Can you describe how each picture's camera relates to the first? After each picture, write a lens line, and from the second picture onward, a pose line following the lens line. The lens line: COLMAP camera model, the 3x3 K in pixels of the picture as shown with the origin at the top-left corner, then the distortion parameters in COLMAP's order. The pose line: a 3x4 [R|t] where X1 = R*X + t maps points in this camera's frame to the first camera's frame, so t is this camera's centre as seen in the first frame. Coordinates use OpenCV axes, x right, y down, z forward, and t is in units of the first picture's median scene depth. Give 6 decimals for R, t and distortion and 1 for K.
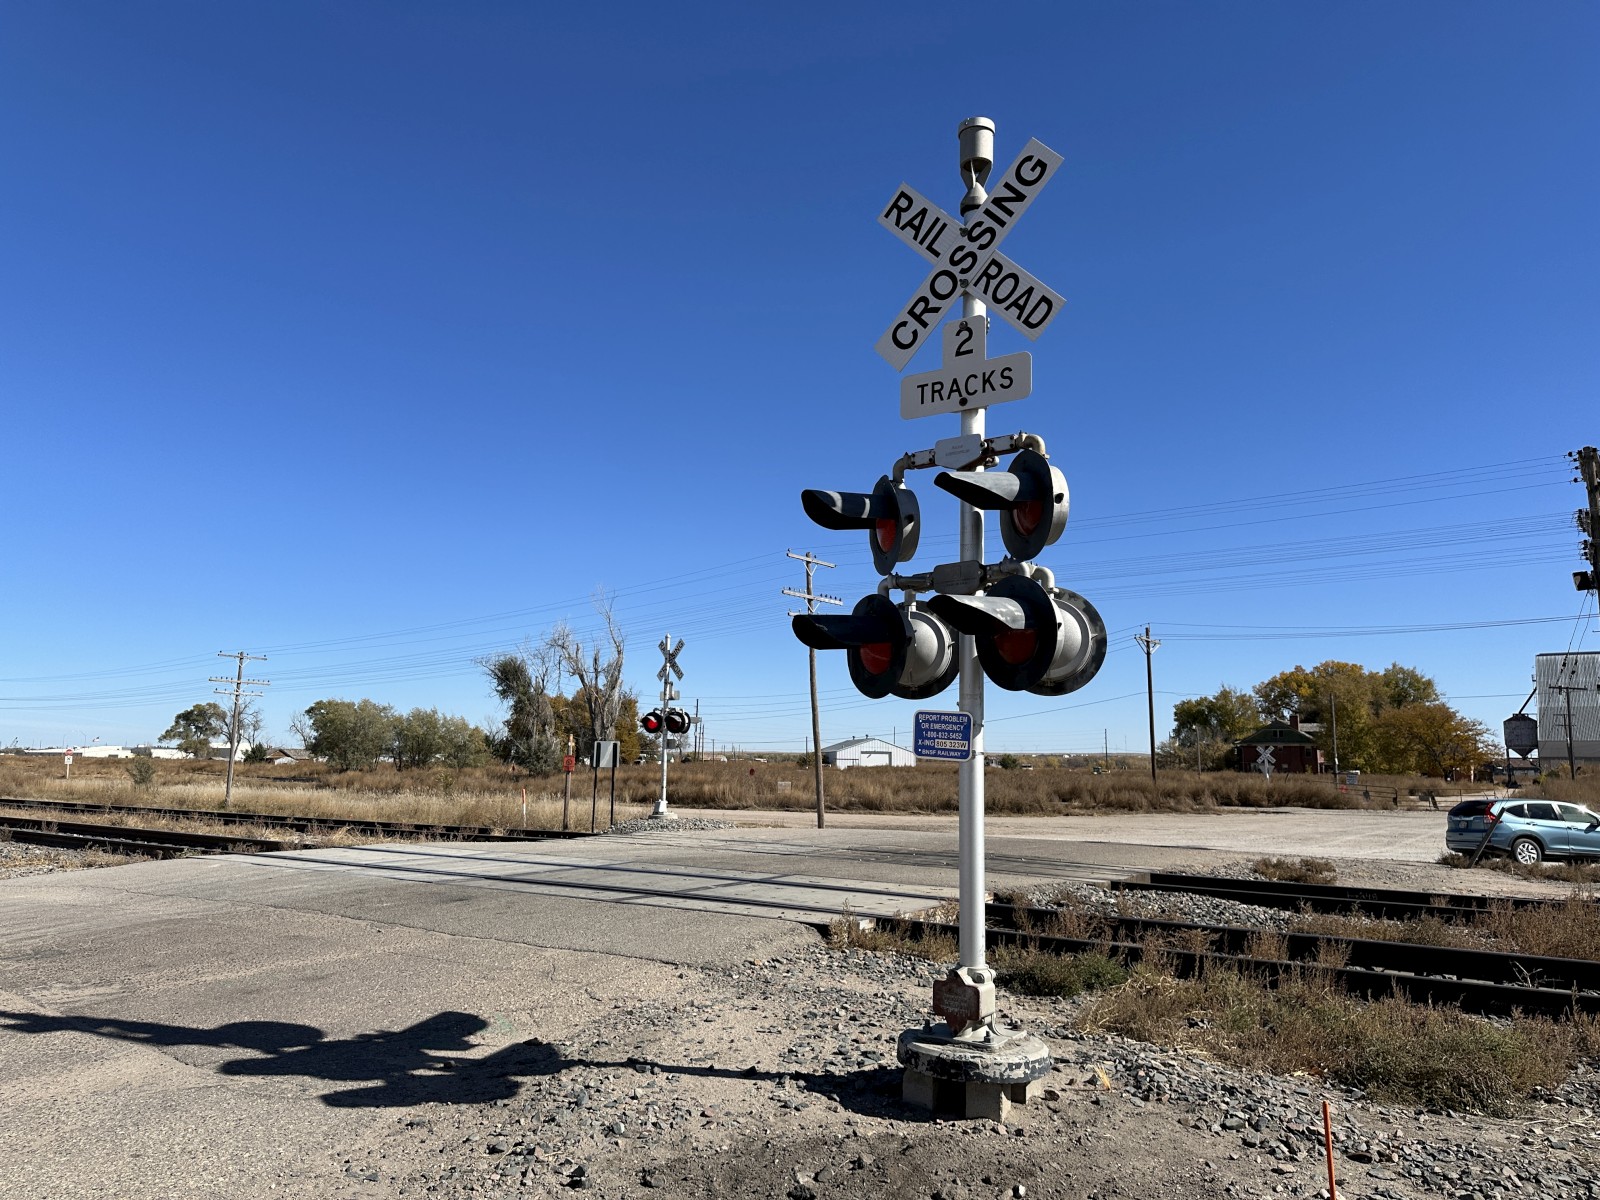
lens RADIAL K [[1101.8, 0, 788.5], [0, 1101.8, 598.5], [0, 0, 1]] dist [0.092557, -0.145494]
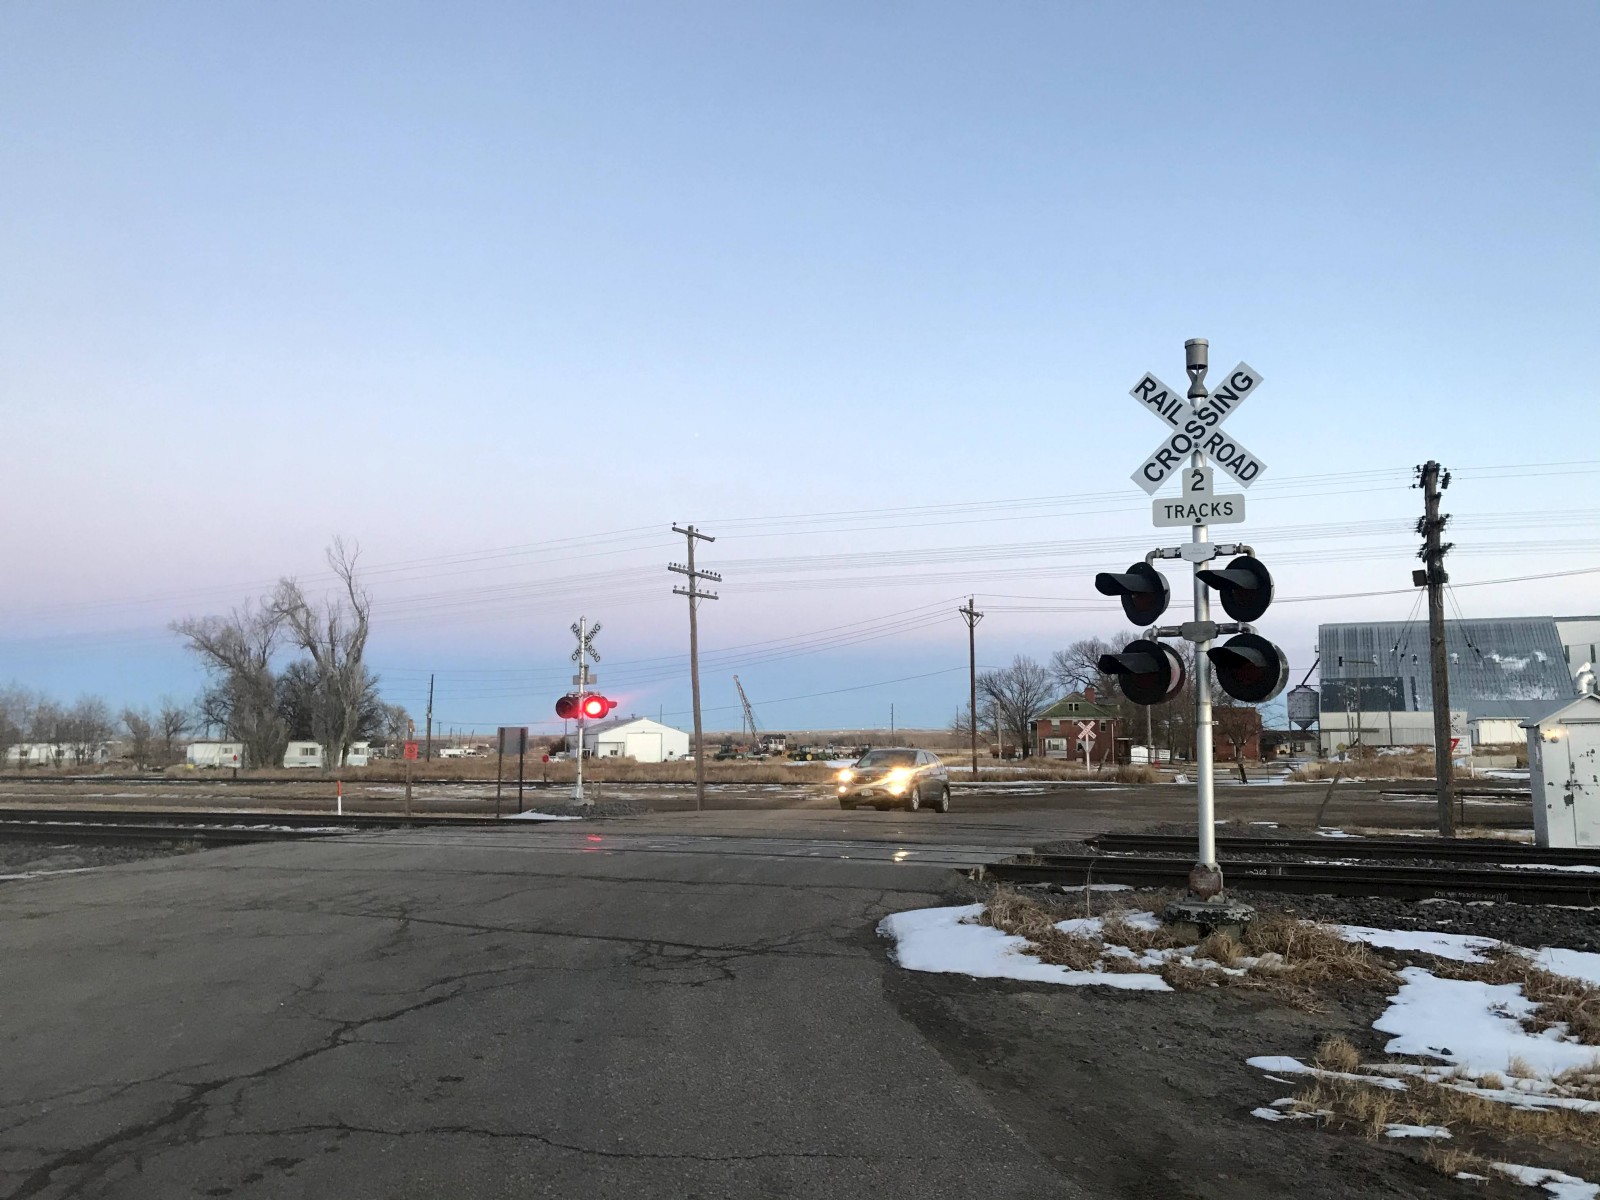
lens RADIAL K [[1313.8, 0, 794.1], [0, 1313.8, 587.2], [0, 0, 1]] dist [0.030255, -0.035194]
pose [[0.975861, 0.011424, 0.218094, -0.481325], [-0.017460, 0.999515, 0.025768, -0.068331], [-0.217694, -0.028954, 0.975587, -0.432602]]
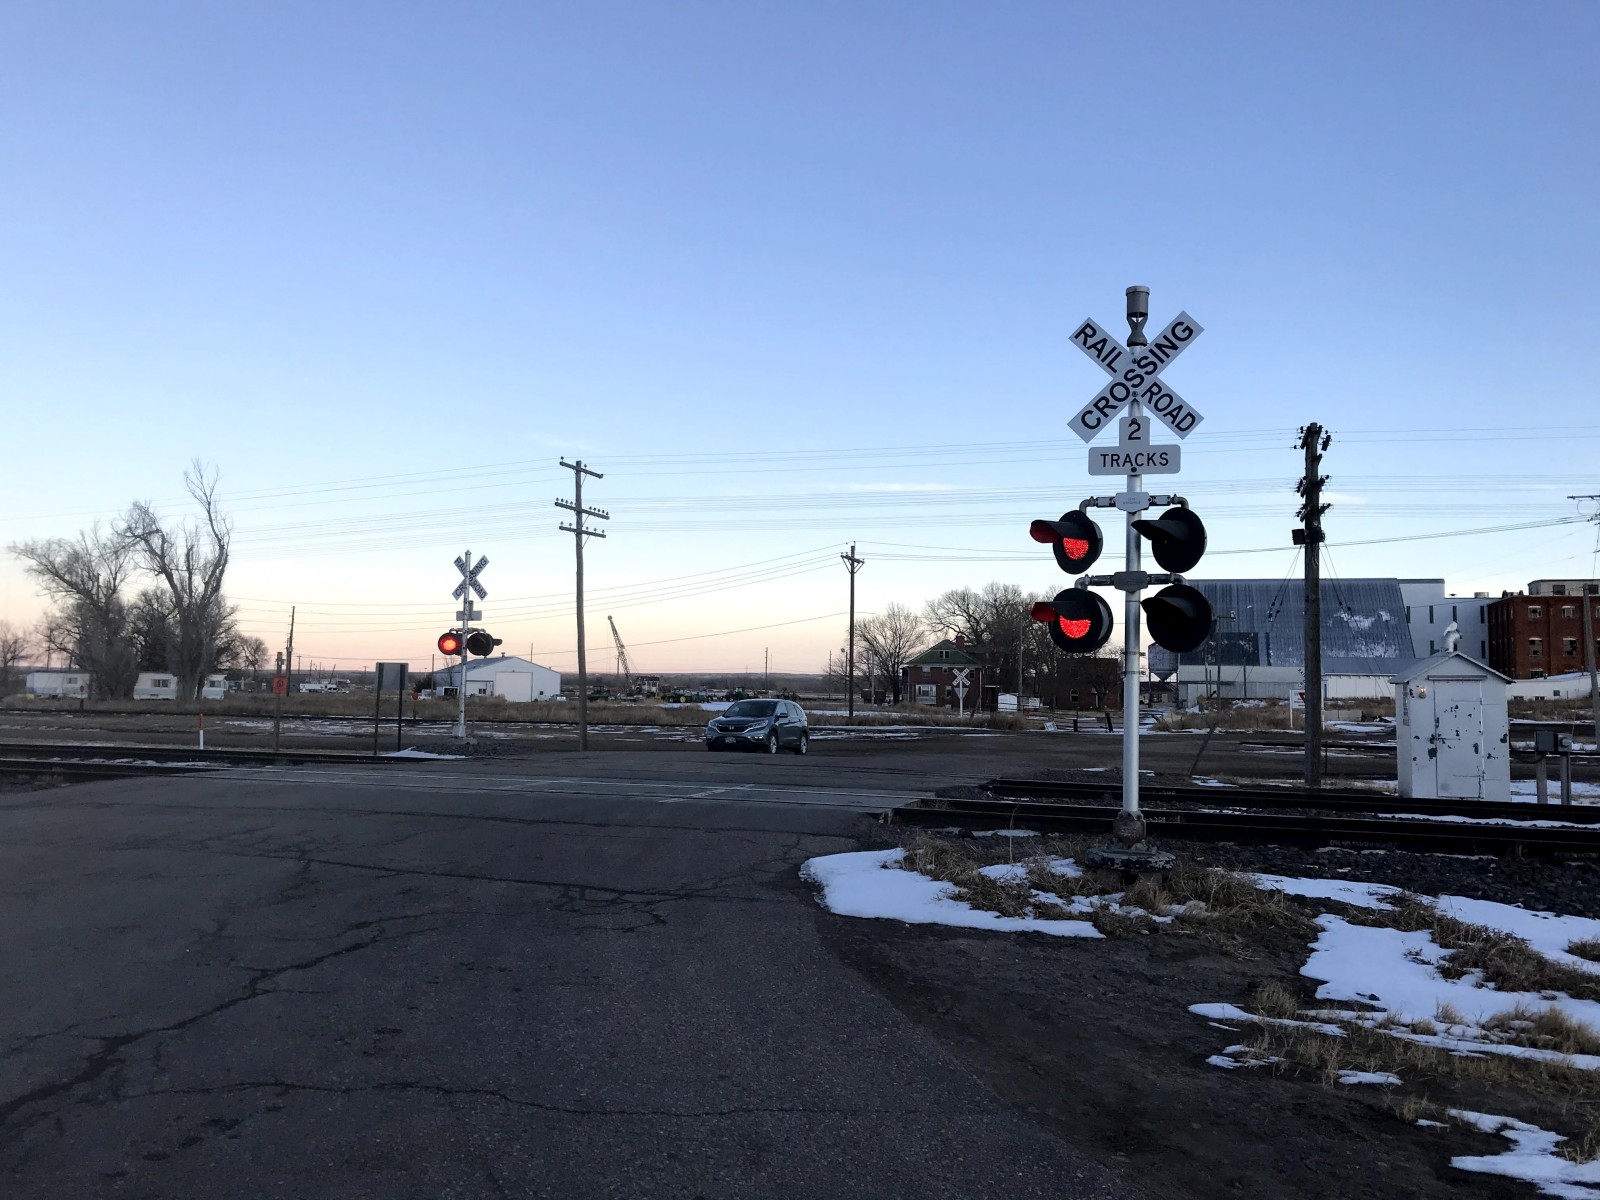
lens RADIAL K [[1315.4, 0, 784.0], [0, 1315.4, 579.8], [0, 0, 1]] dist [0.041357, -0.051613]
pose [[0.951985, 0.029238, 0.304745, -0.521961], [-0.049942, 0.996926, 0.060363, -0.062035], [-0.302043, -0.072684, 0.950519, -0.393226]]
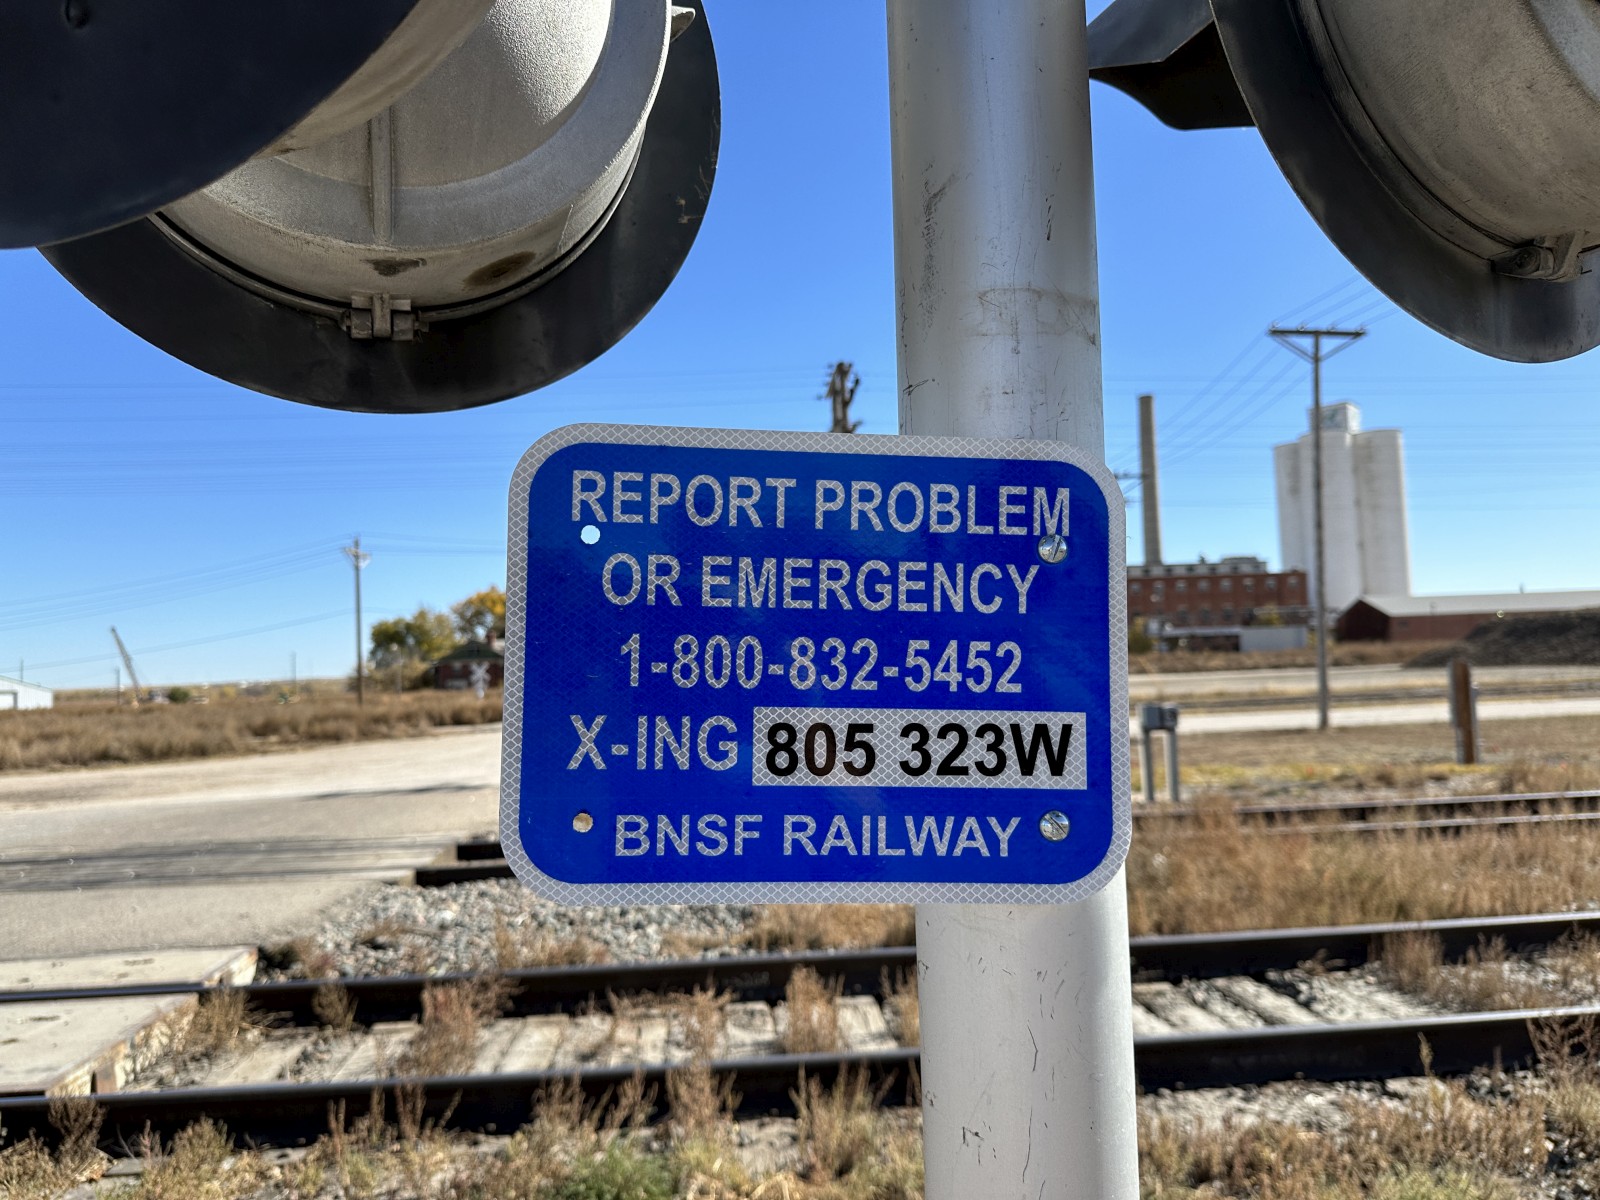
lens RADIAL K [[1101.8, 0, 788.5], [0, 1101.8, 598.5], [0, 0, 1]] dist [0.092557, -0.145494]
pose [[0.765610, 0.001088, 0.643305, 0.038294], [-0.046306, 0.997498, 0.053423, 0.061575], [-0.641637, -0.070689, 0.763744, 0.507554]]
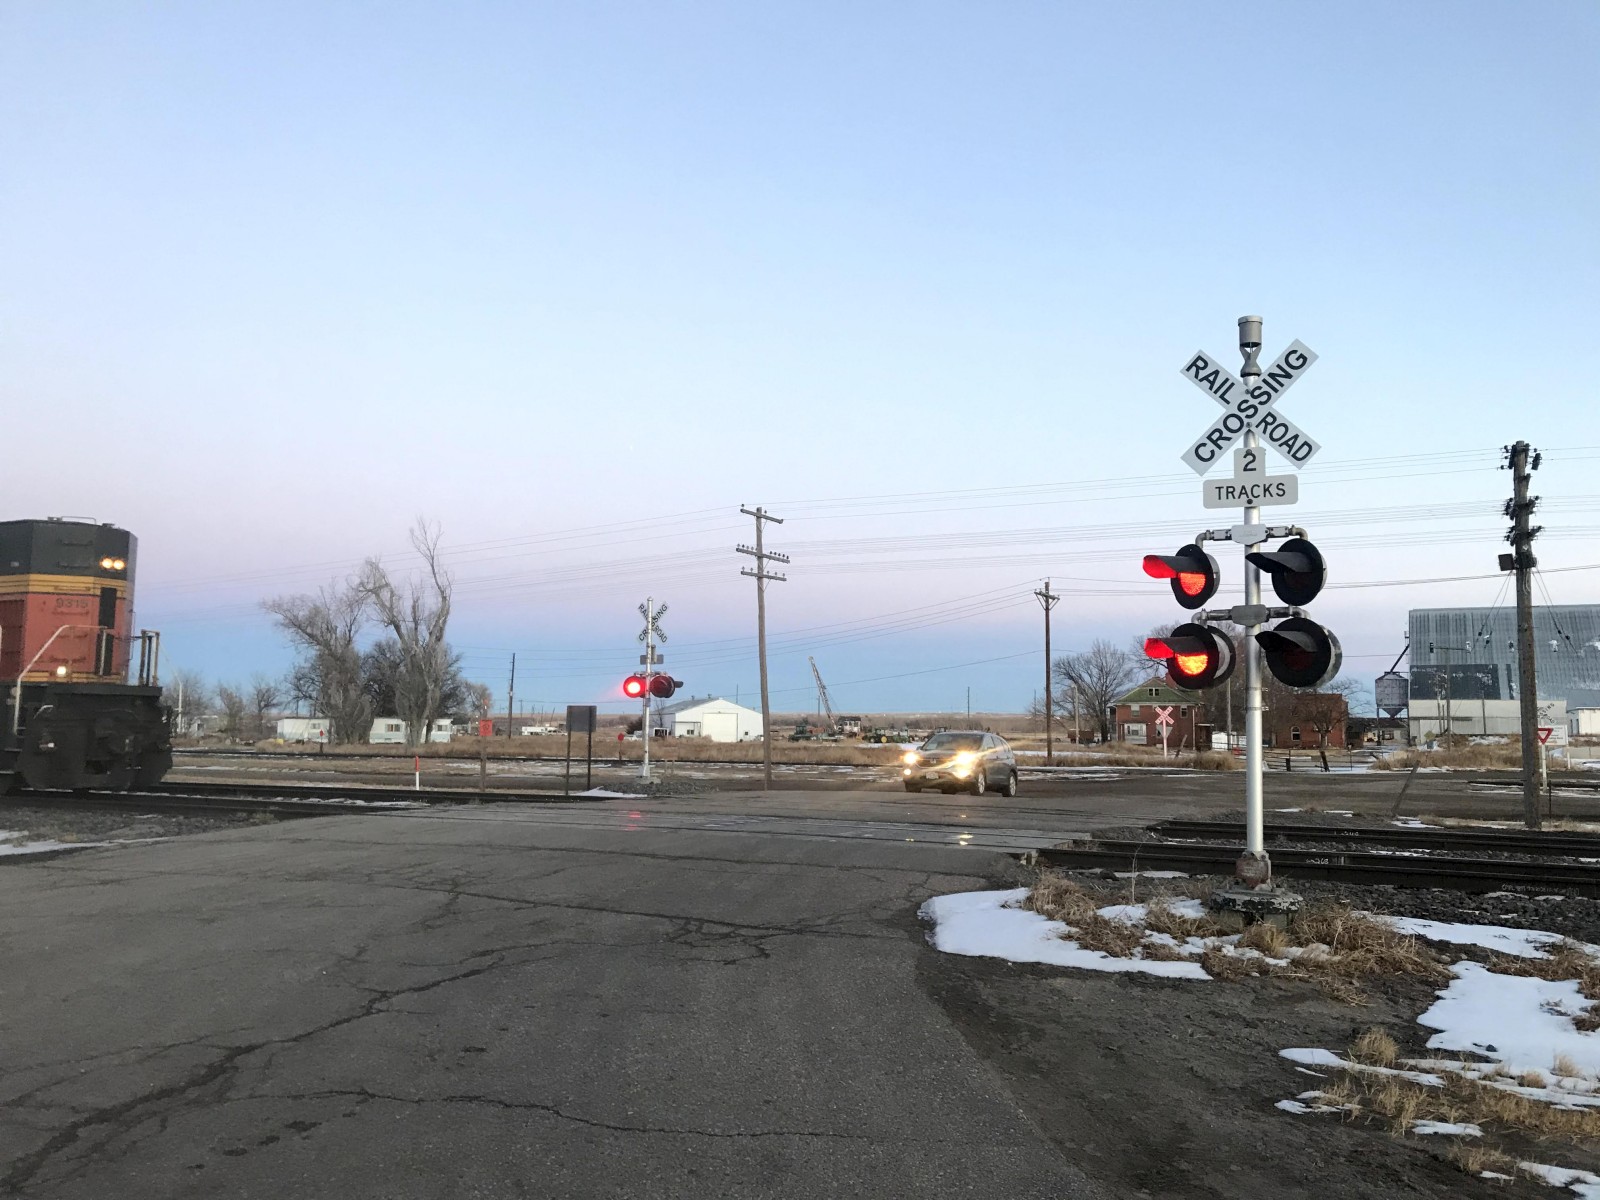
lens RADIAL K [[1313.8, 0, 794.1], [0, 1313.8, 587.2], [0, 0, 1]] dist [0.030255, -0.035194]
pose [[0.987103, 0.013245, 0.159536, -0.450857], [-0.019973, 0.998974, 0.040645, -0.068275], [-0.158834, -0.043307, 0.986355, -0.437217]]
